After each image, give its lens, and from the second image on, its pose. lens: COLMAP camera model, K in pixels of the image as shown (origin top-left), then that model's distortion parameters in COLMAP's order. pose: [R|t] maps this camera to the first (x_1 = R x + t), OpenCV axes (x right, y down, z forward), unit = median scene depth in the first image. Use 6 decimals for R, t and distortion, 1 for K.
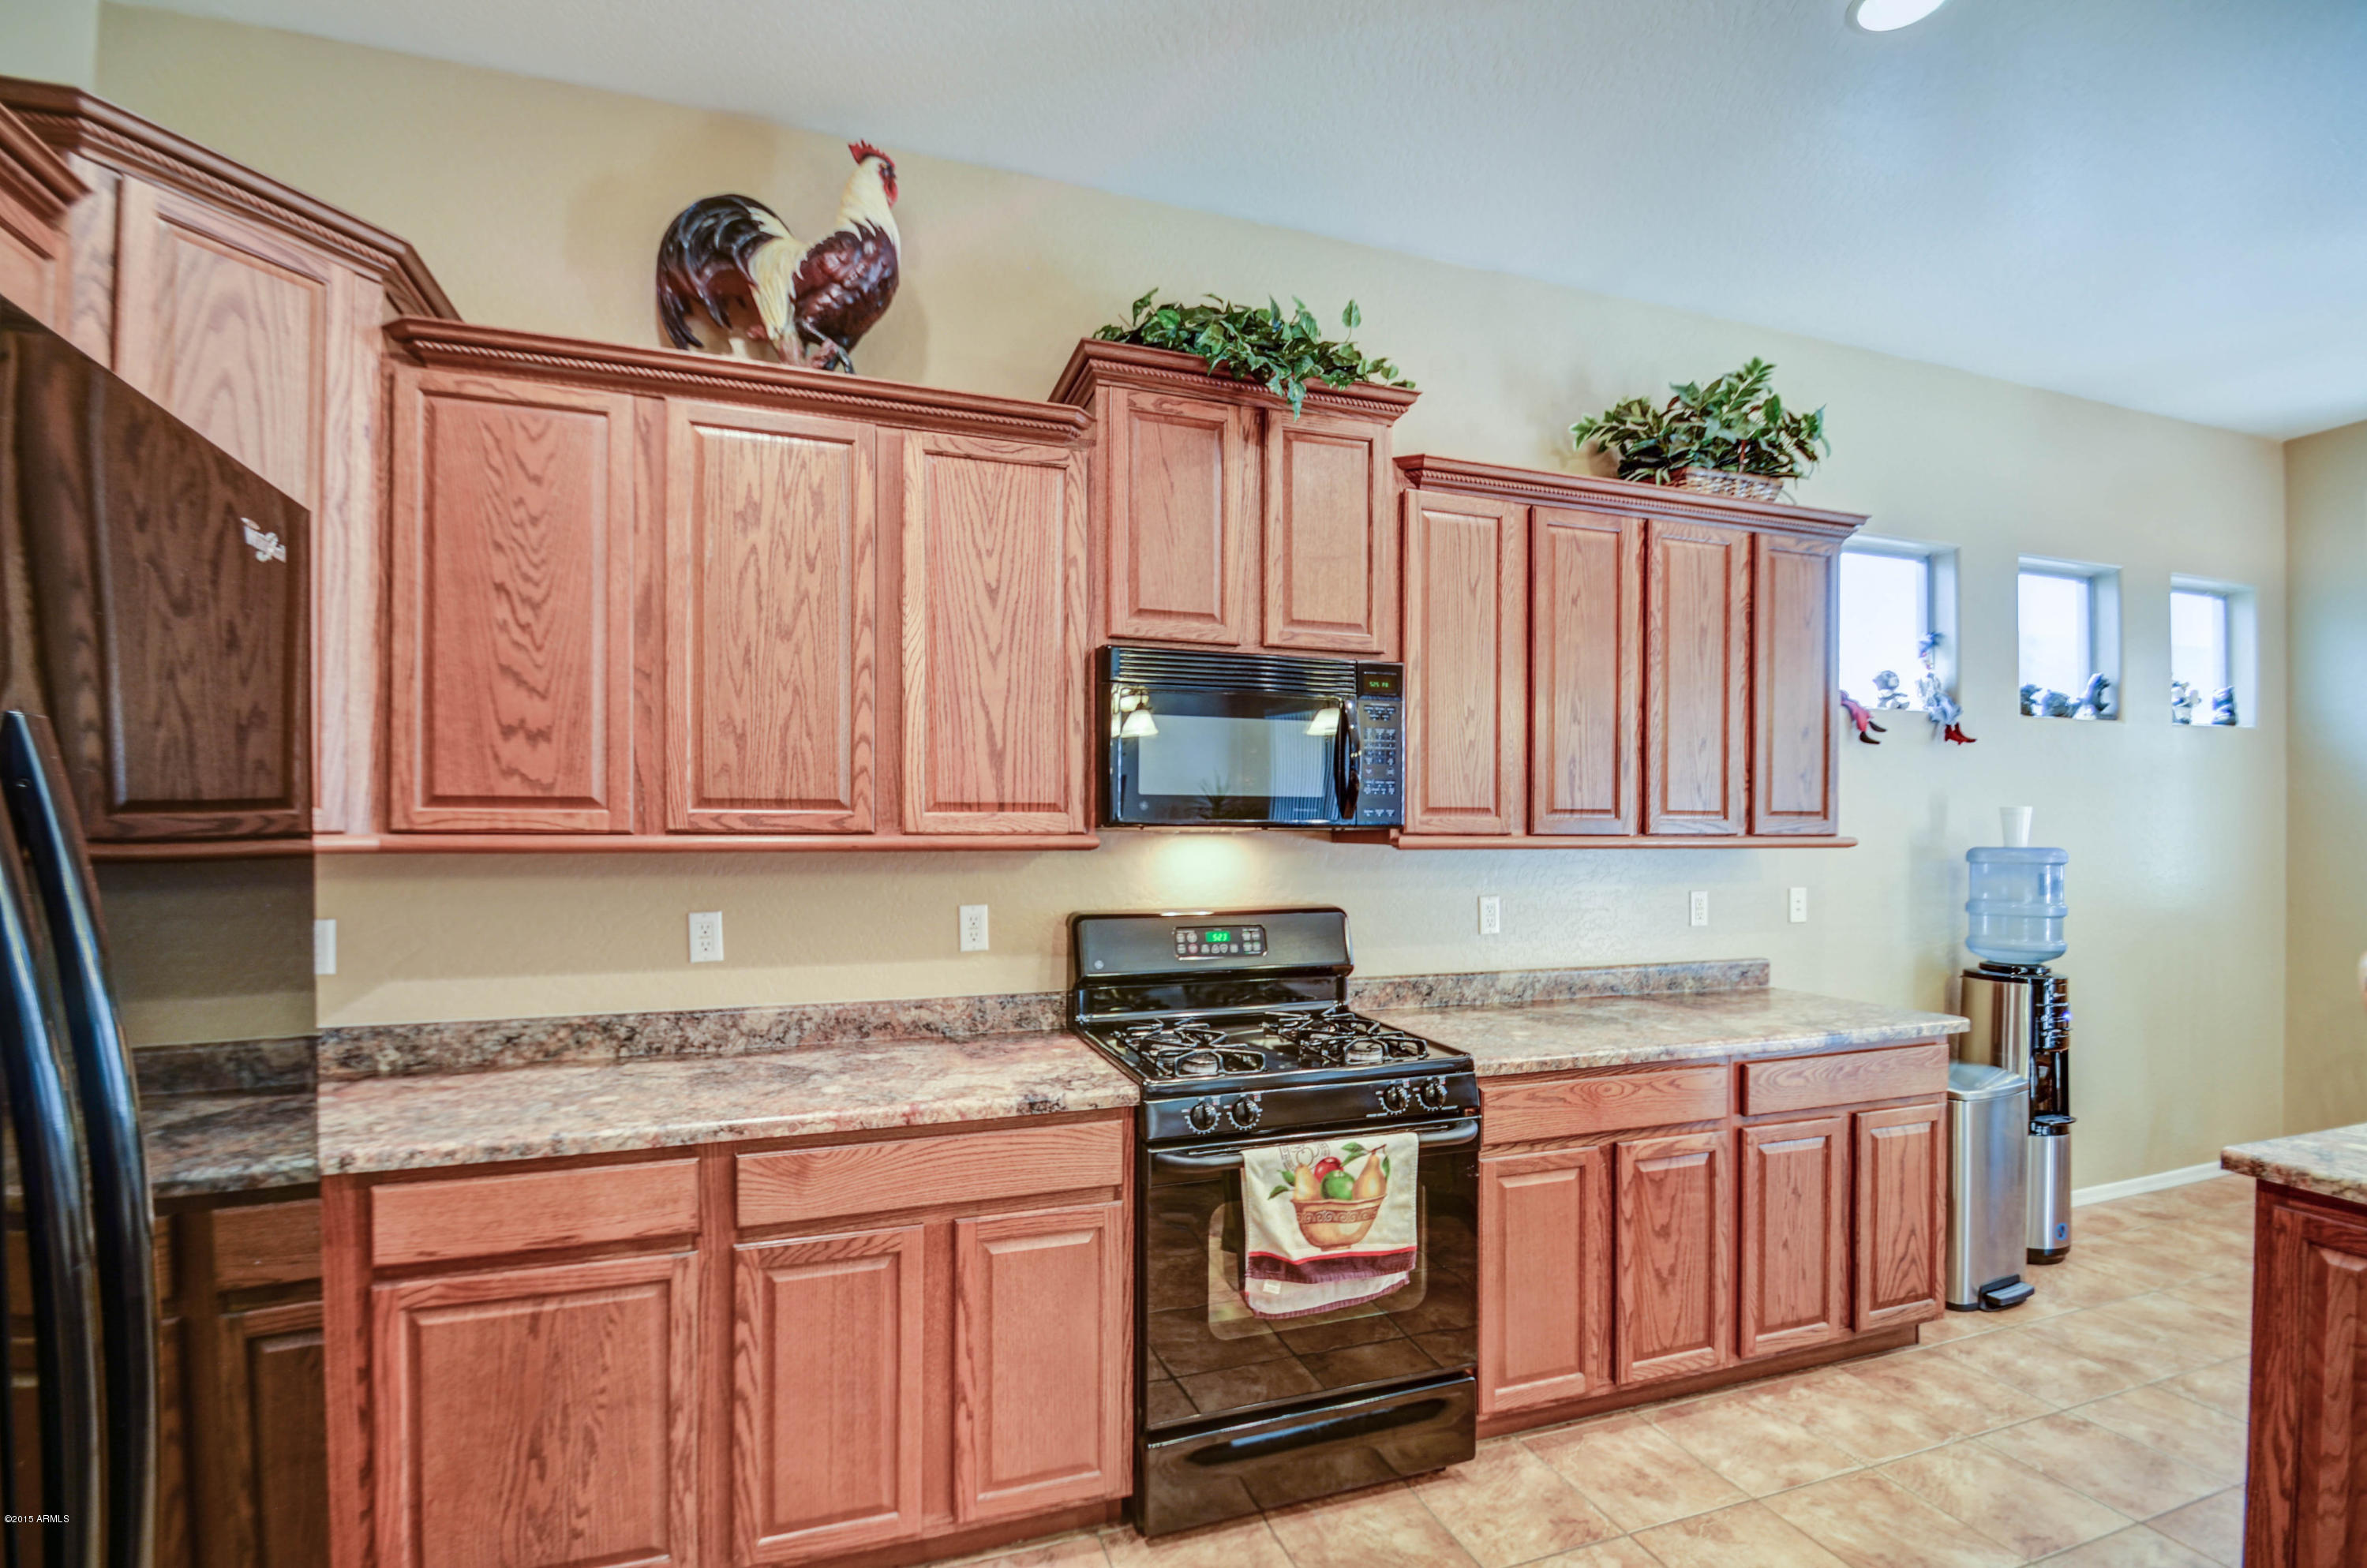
lens RADIAL K [[1039.9, 0, 1161.9], [0, 1039.9, 828.7], [0, 0, 1]] dist [0.015127, -0.015660]
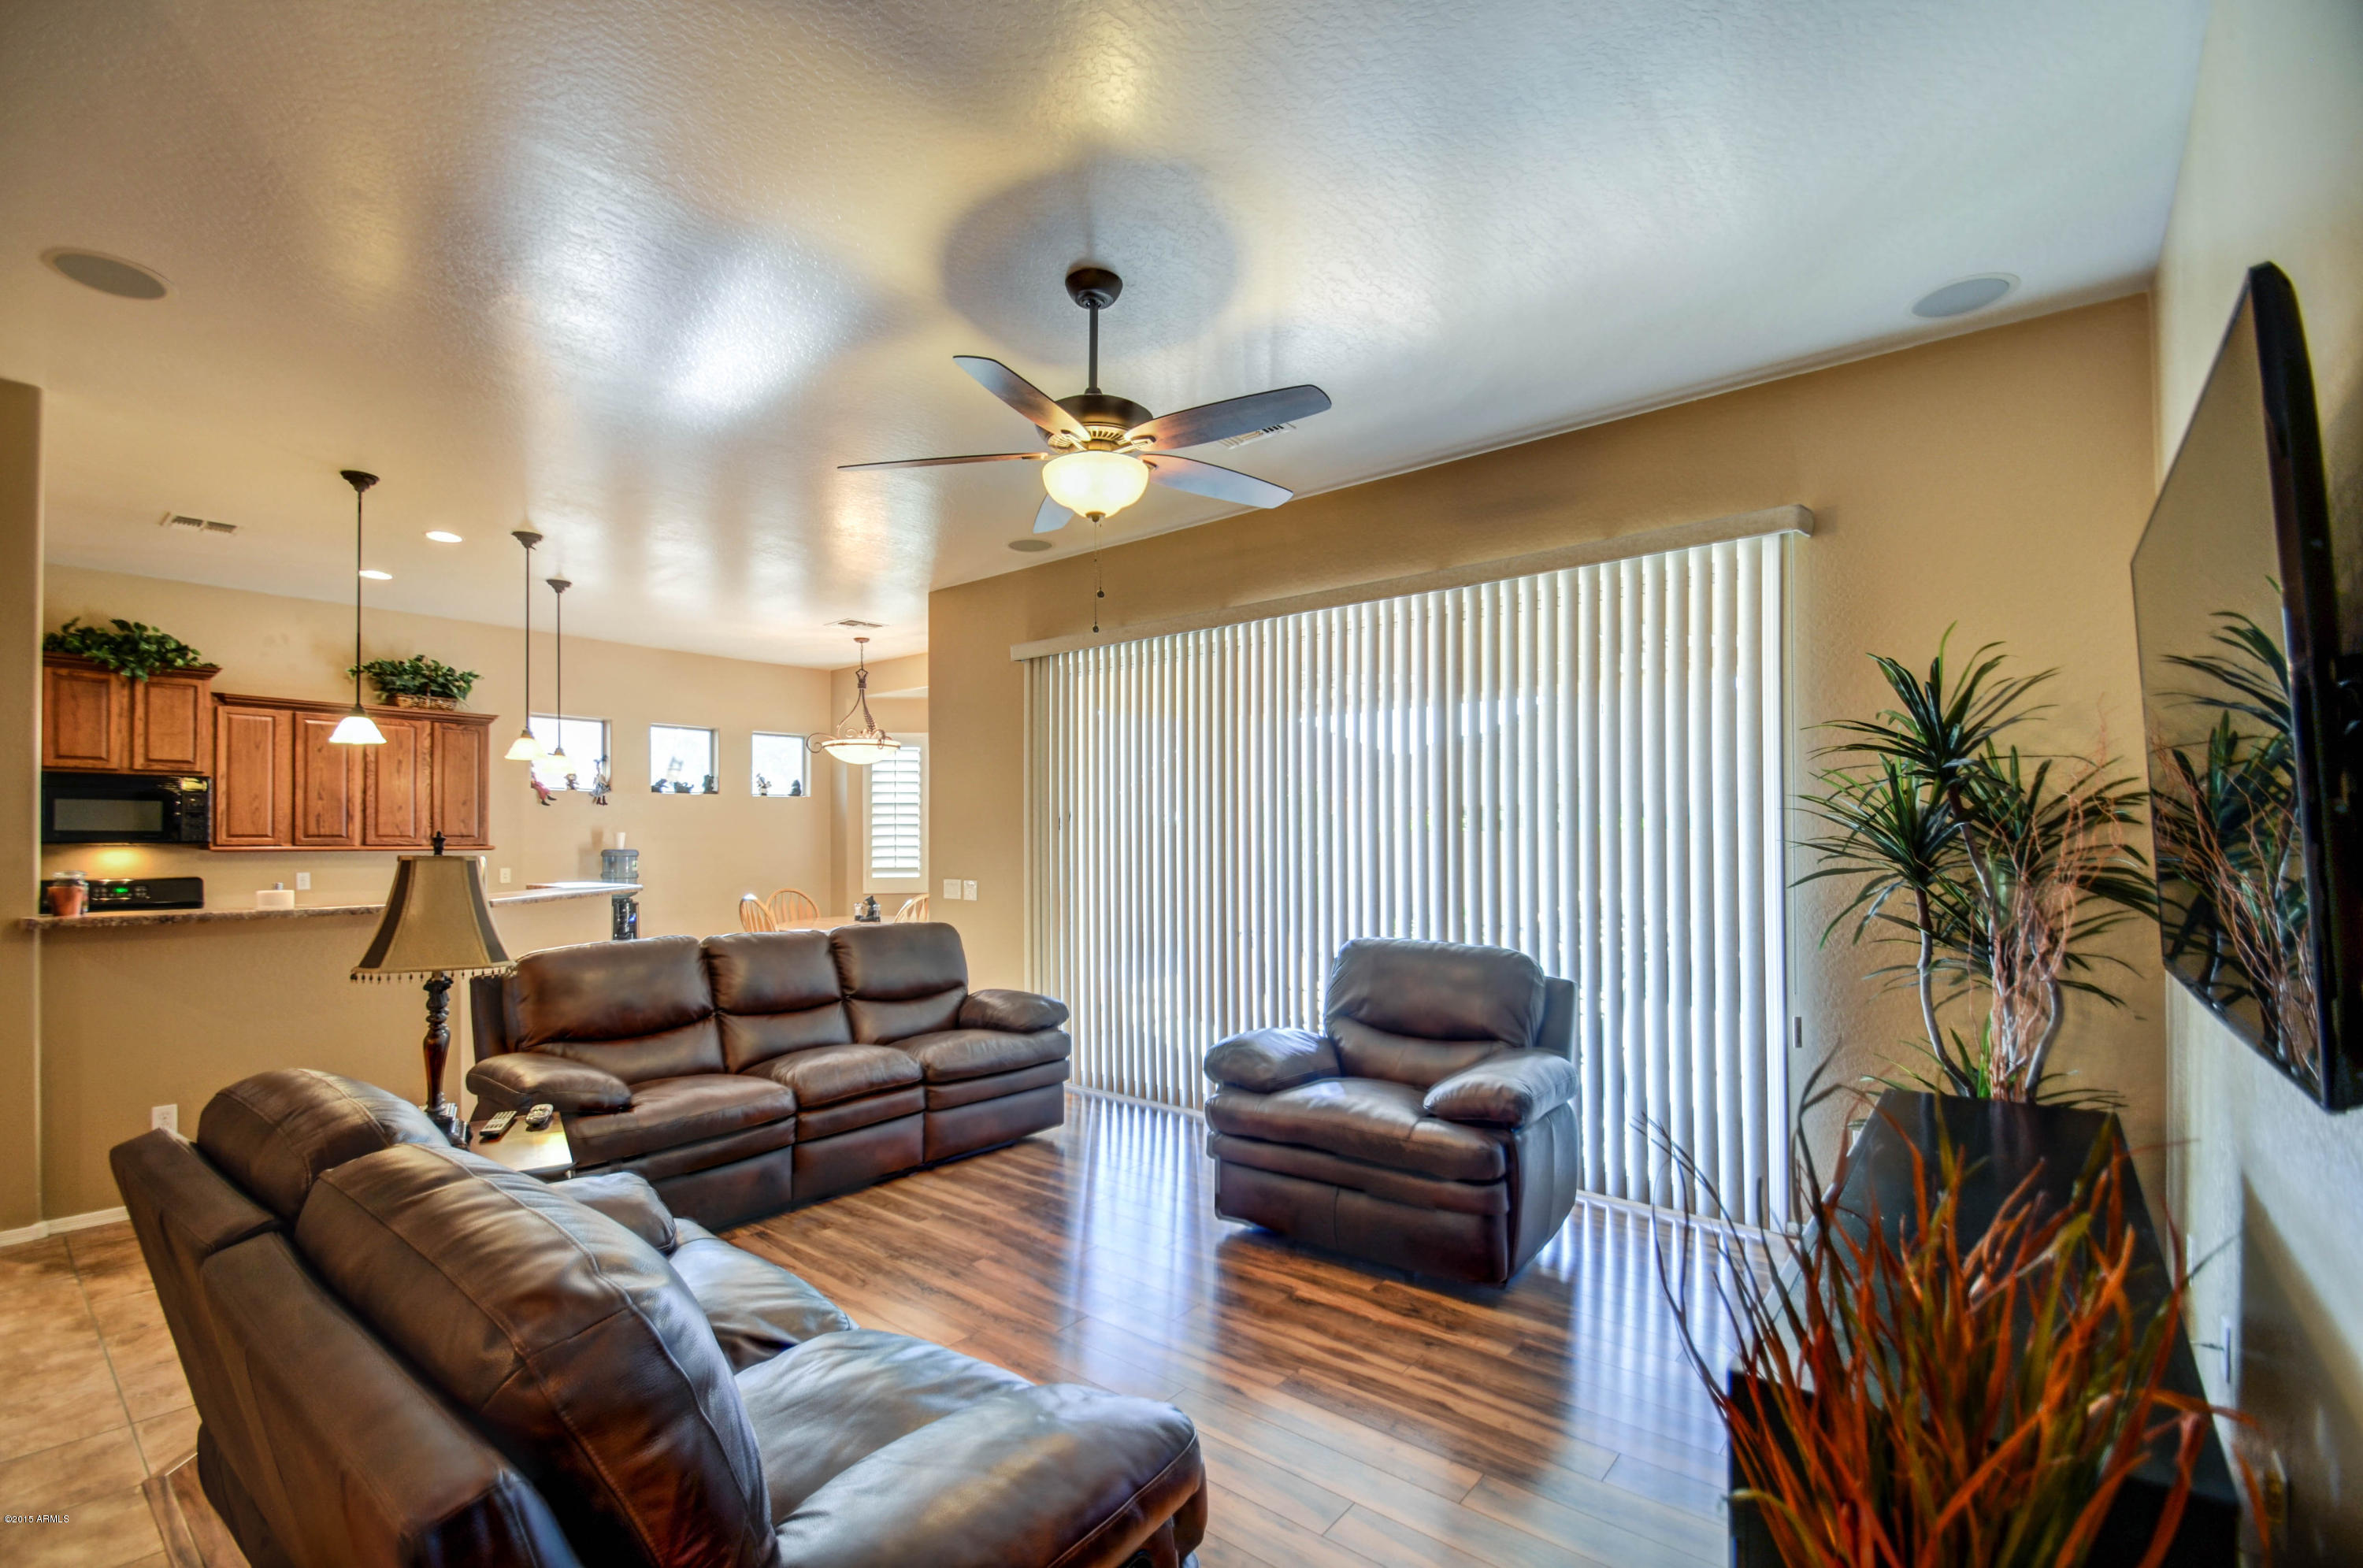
lens RADIAL K [[1038.2, 0, 1160.0], [0, 1038.2, 828.6], [0, 0, 1]] dist [0.015127, -0.015660]
pose [[0.855506, 0.000887, 0.517792, 0.802832], [0.004996, 0.999938, -0.009968, -0.000111], [-0.517768, 0.011114, 0.855449, -2.083573]]
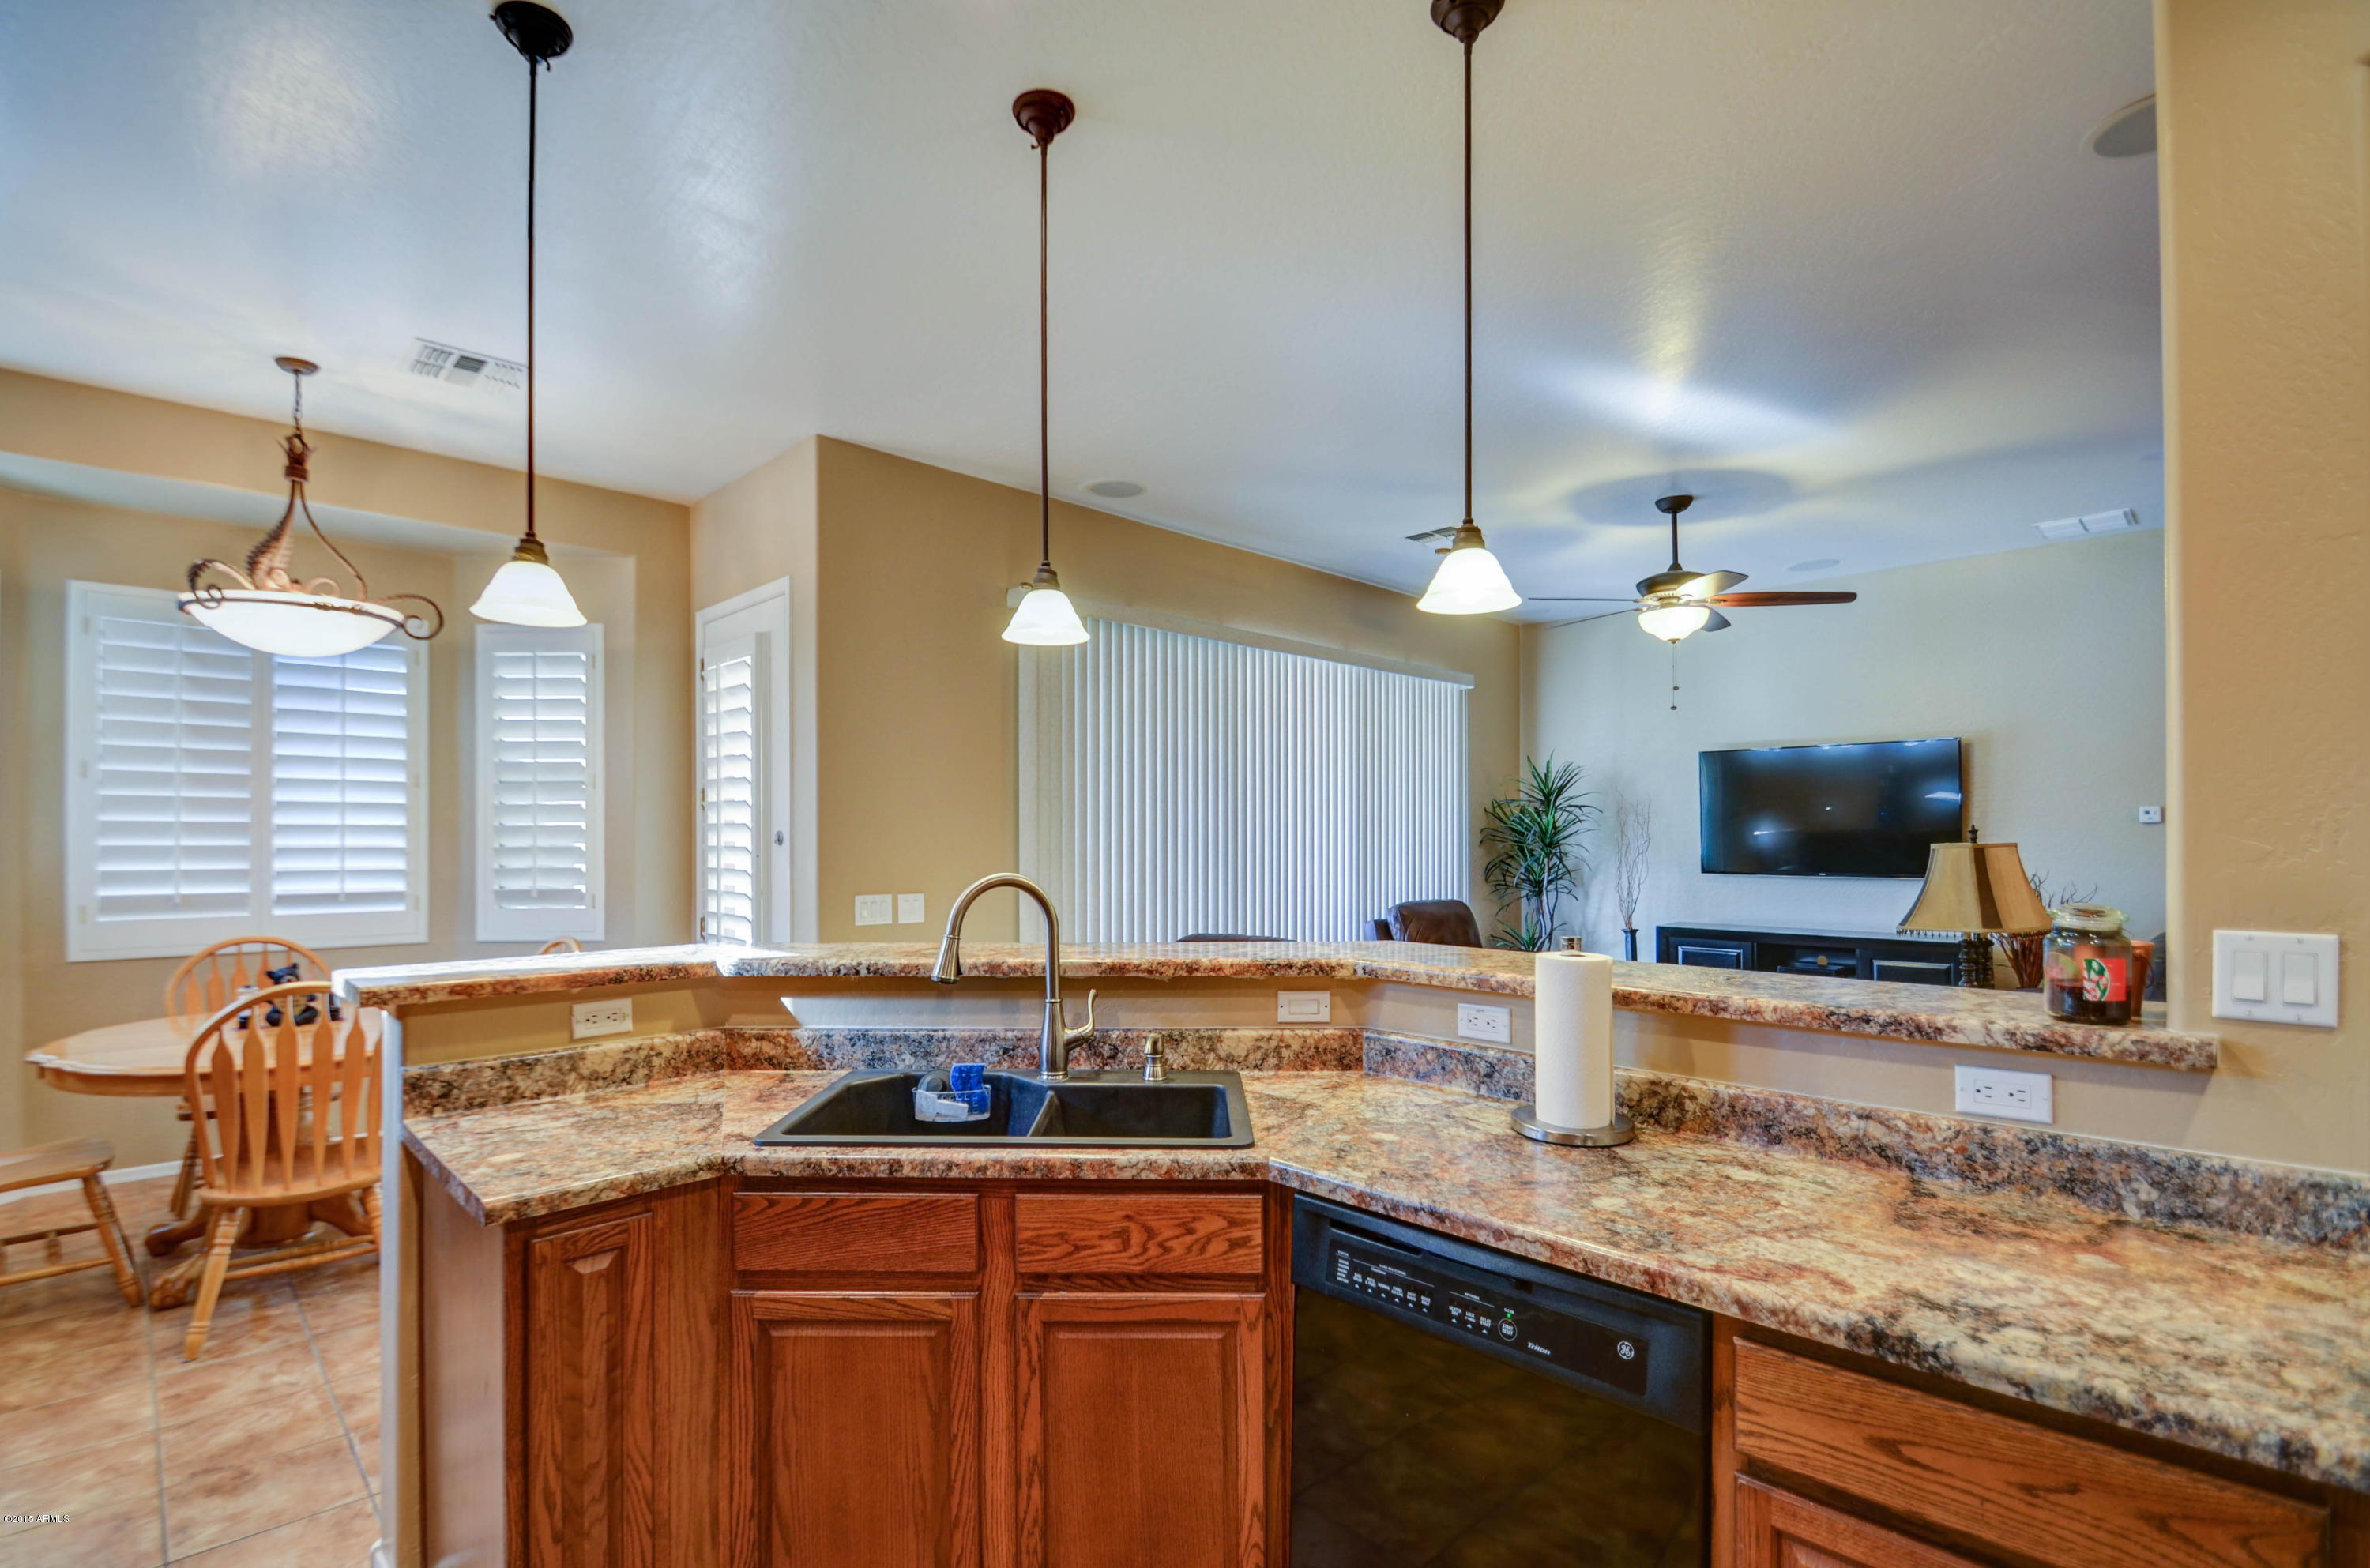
lens RADIAL K [[1073.5, 0, 1173.3], [0, 1073.5, 829.1], [0, 0, 1]] dist [0.008331, -0.017083]
pose [[-0.428243, 0.004971, 0.903650, -0.024323], [0.000377, 0.999986, -0.005322, 0.000298], [-0.903663, -0.001939, -0.428239, 0.503663]]
